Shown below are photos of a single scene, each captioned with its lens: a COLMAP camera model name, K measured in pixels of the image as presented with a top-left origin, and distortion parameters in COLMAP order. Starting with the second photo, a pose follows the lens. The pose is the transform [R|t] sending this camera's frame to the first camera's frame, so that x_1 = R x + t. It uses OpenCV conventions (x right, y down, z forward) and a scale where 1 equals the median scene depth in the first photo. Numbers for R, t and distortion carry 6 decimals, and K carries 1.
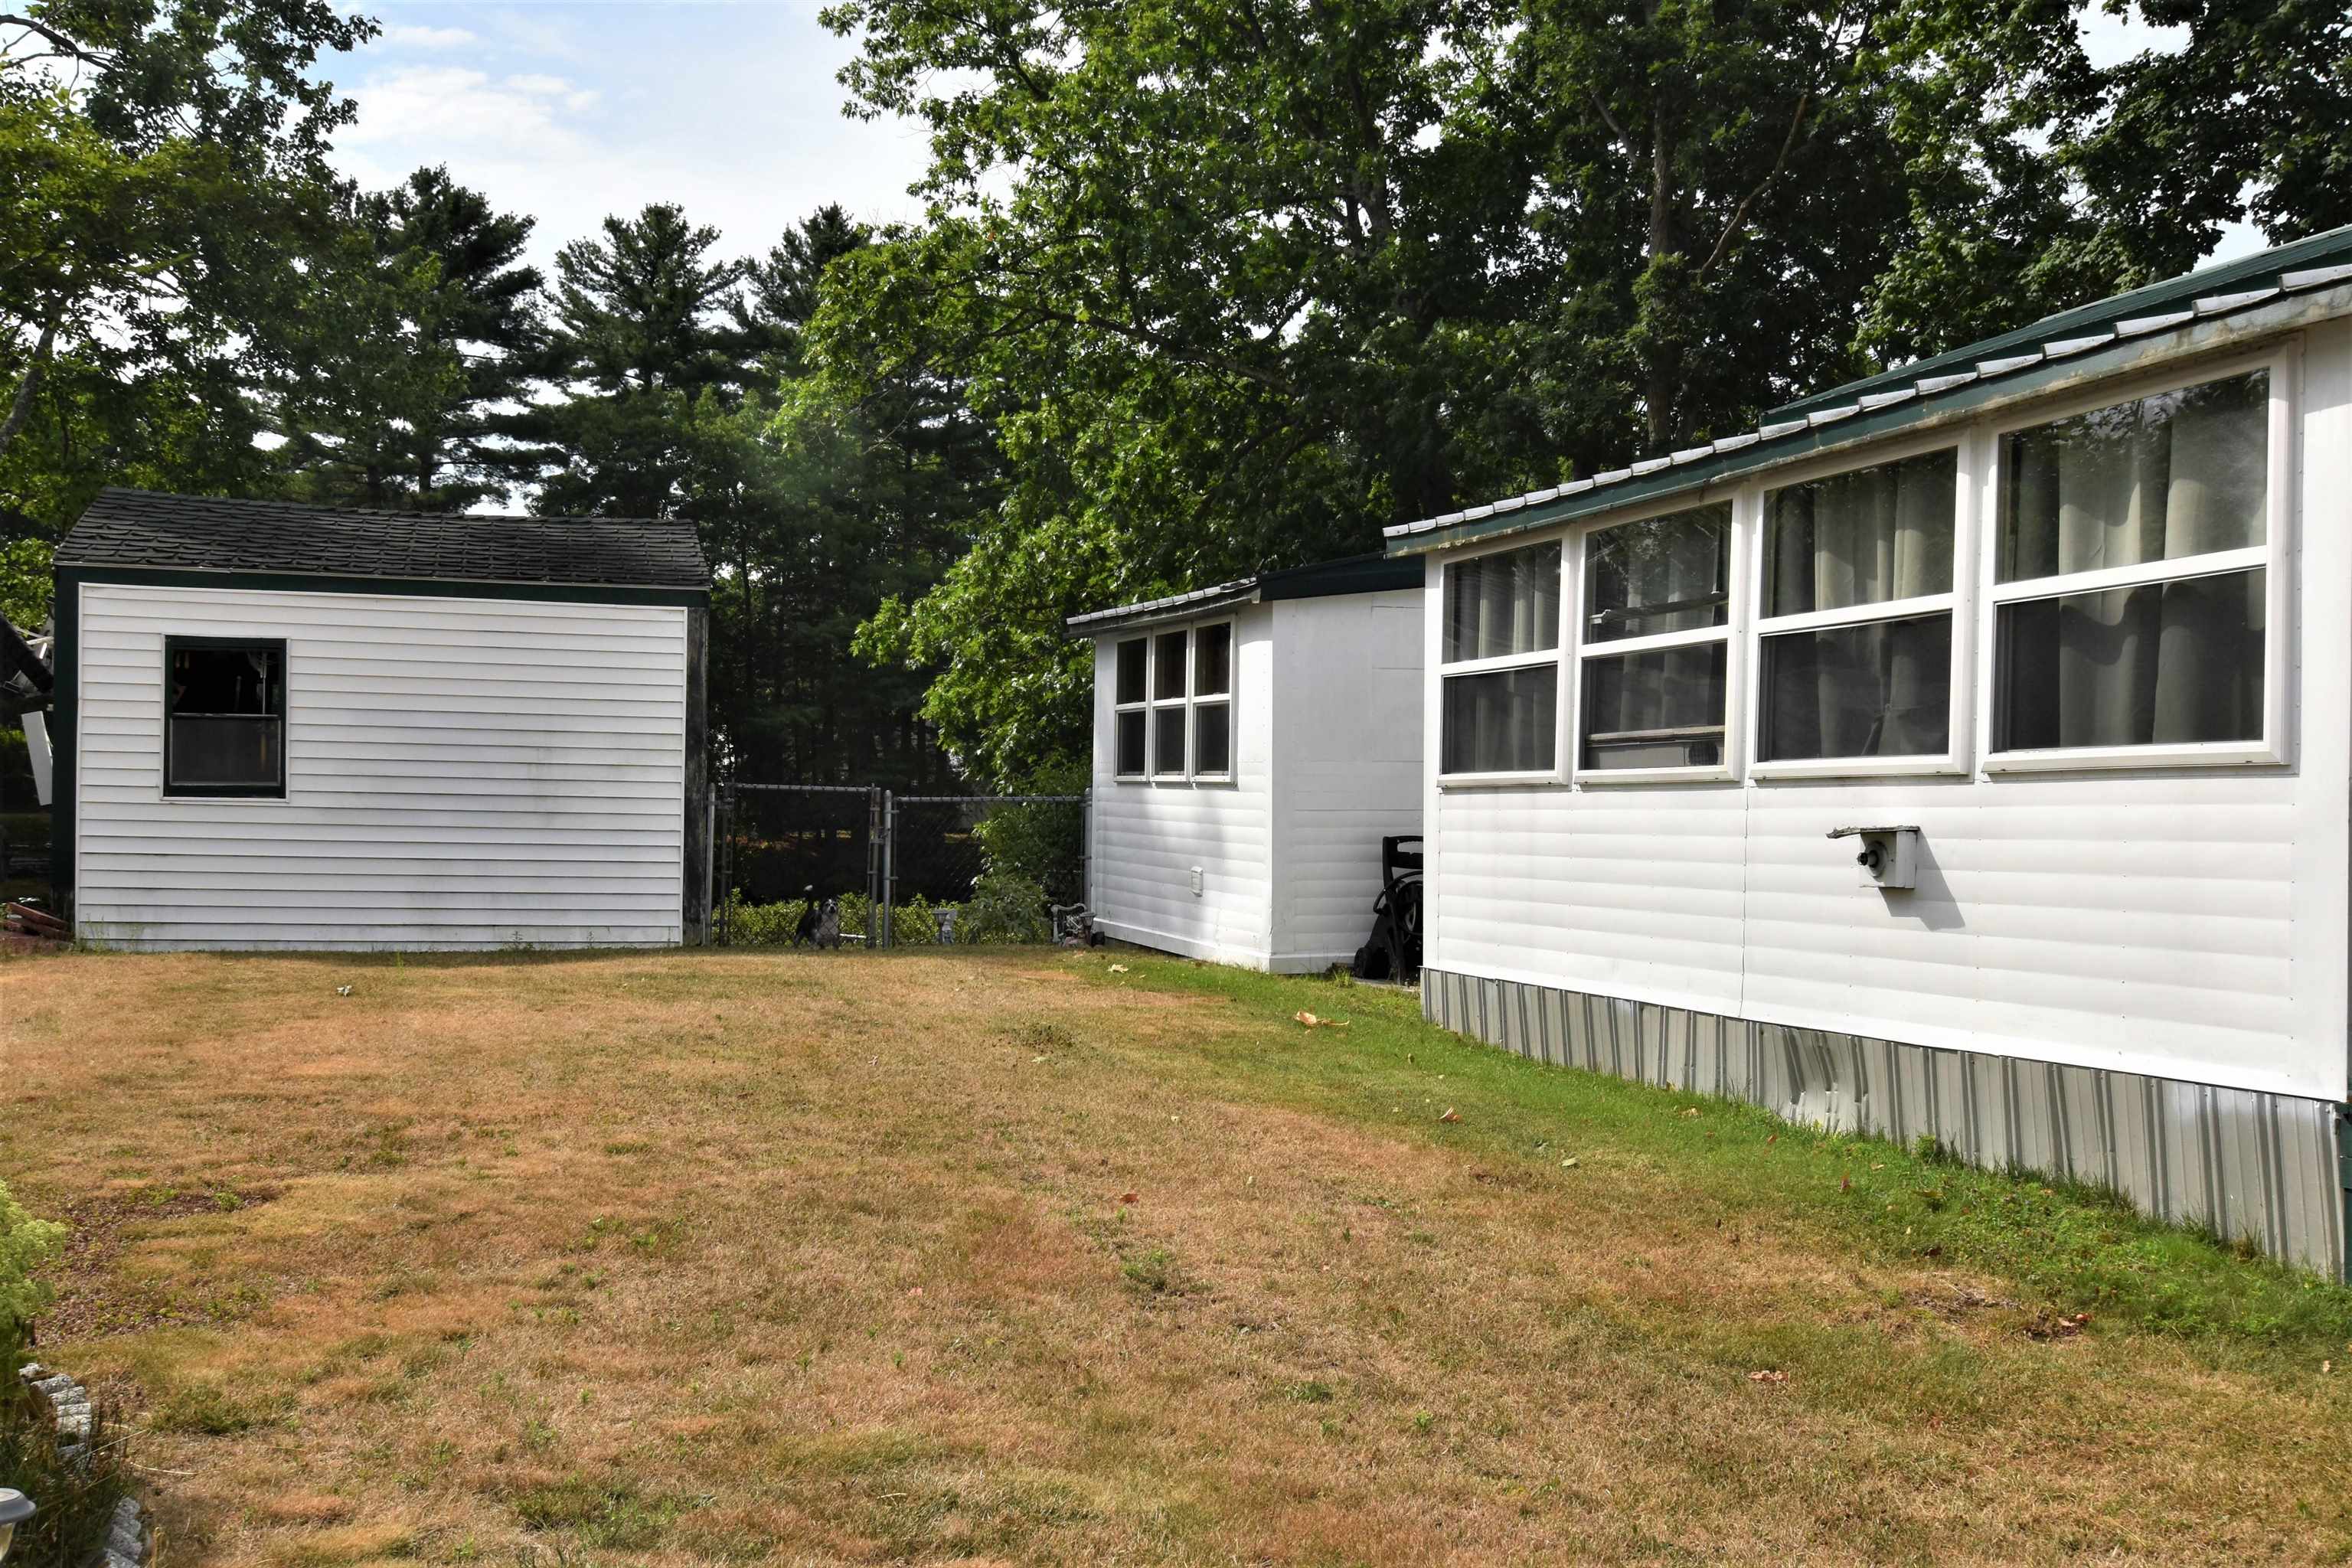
lens RADIAL K [[2126.7, 0, 1171.2], [0, 2126.7, 786.1], [0, 0, 1]] dist [0.028294, -0.000798]
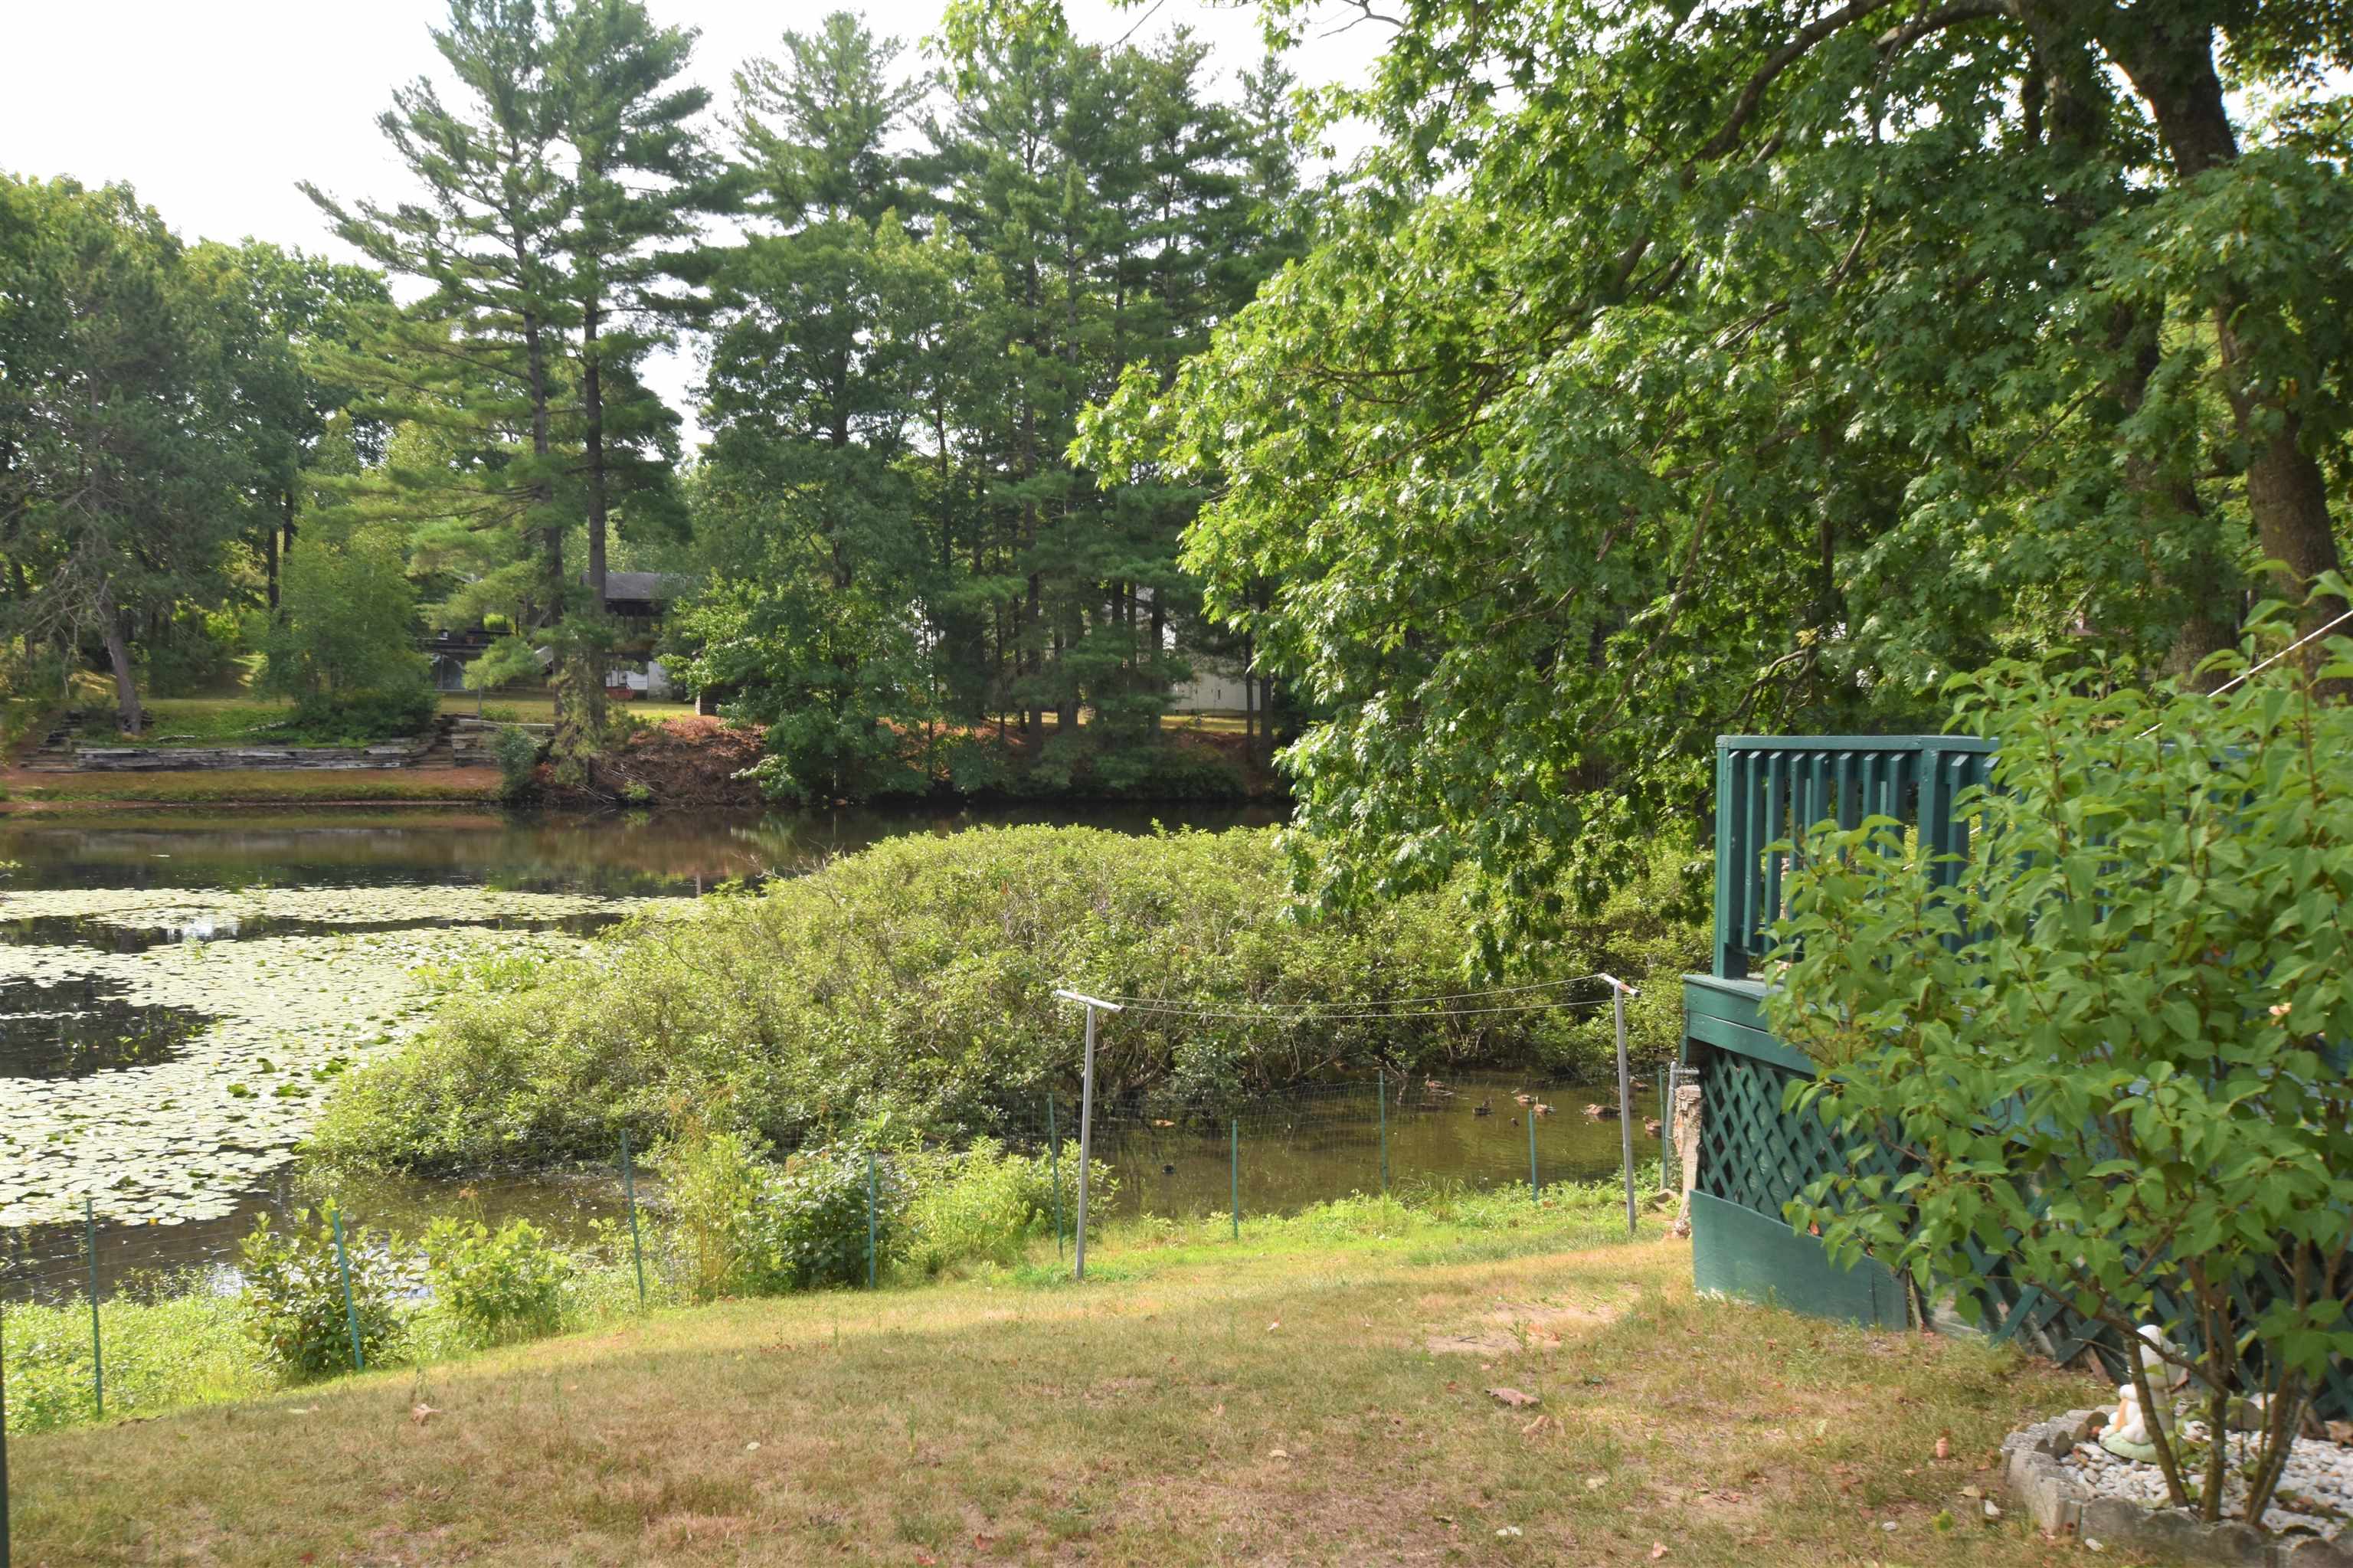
lens RADIAL K [[2127.6, 0, 1171.7], [0, 2127.6, 786.1], [0, 0, 1]] dist [0.028294, -0.000798]
pose [[0.995517, 0.004224, -0.094493, -0.017825], [0.001167, 0.998378, 0.056927, -0.001339], [0.094580, -0.056782, 0.993897, 0.112120]]
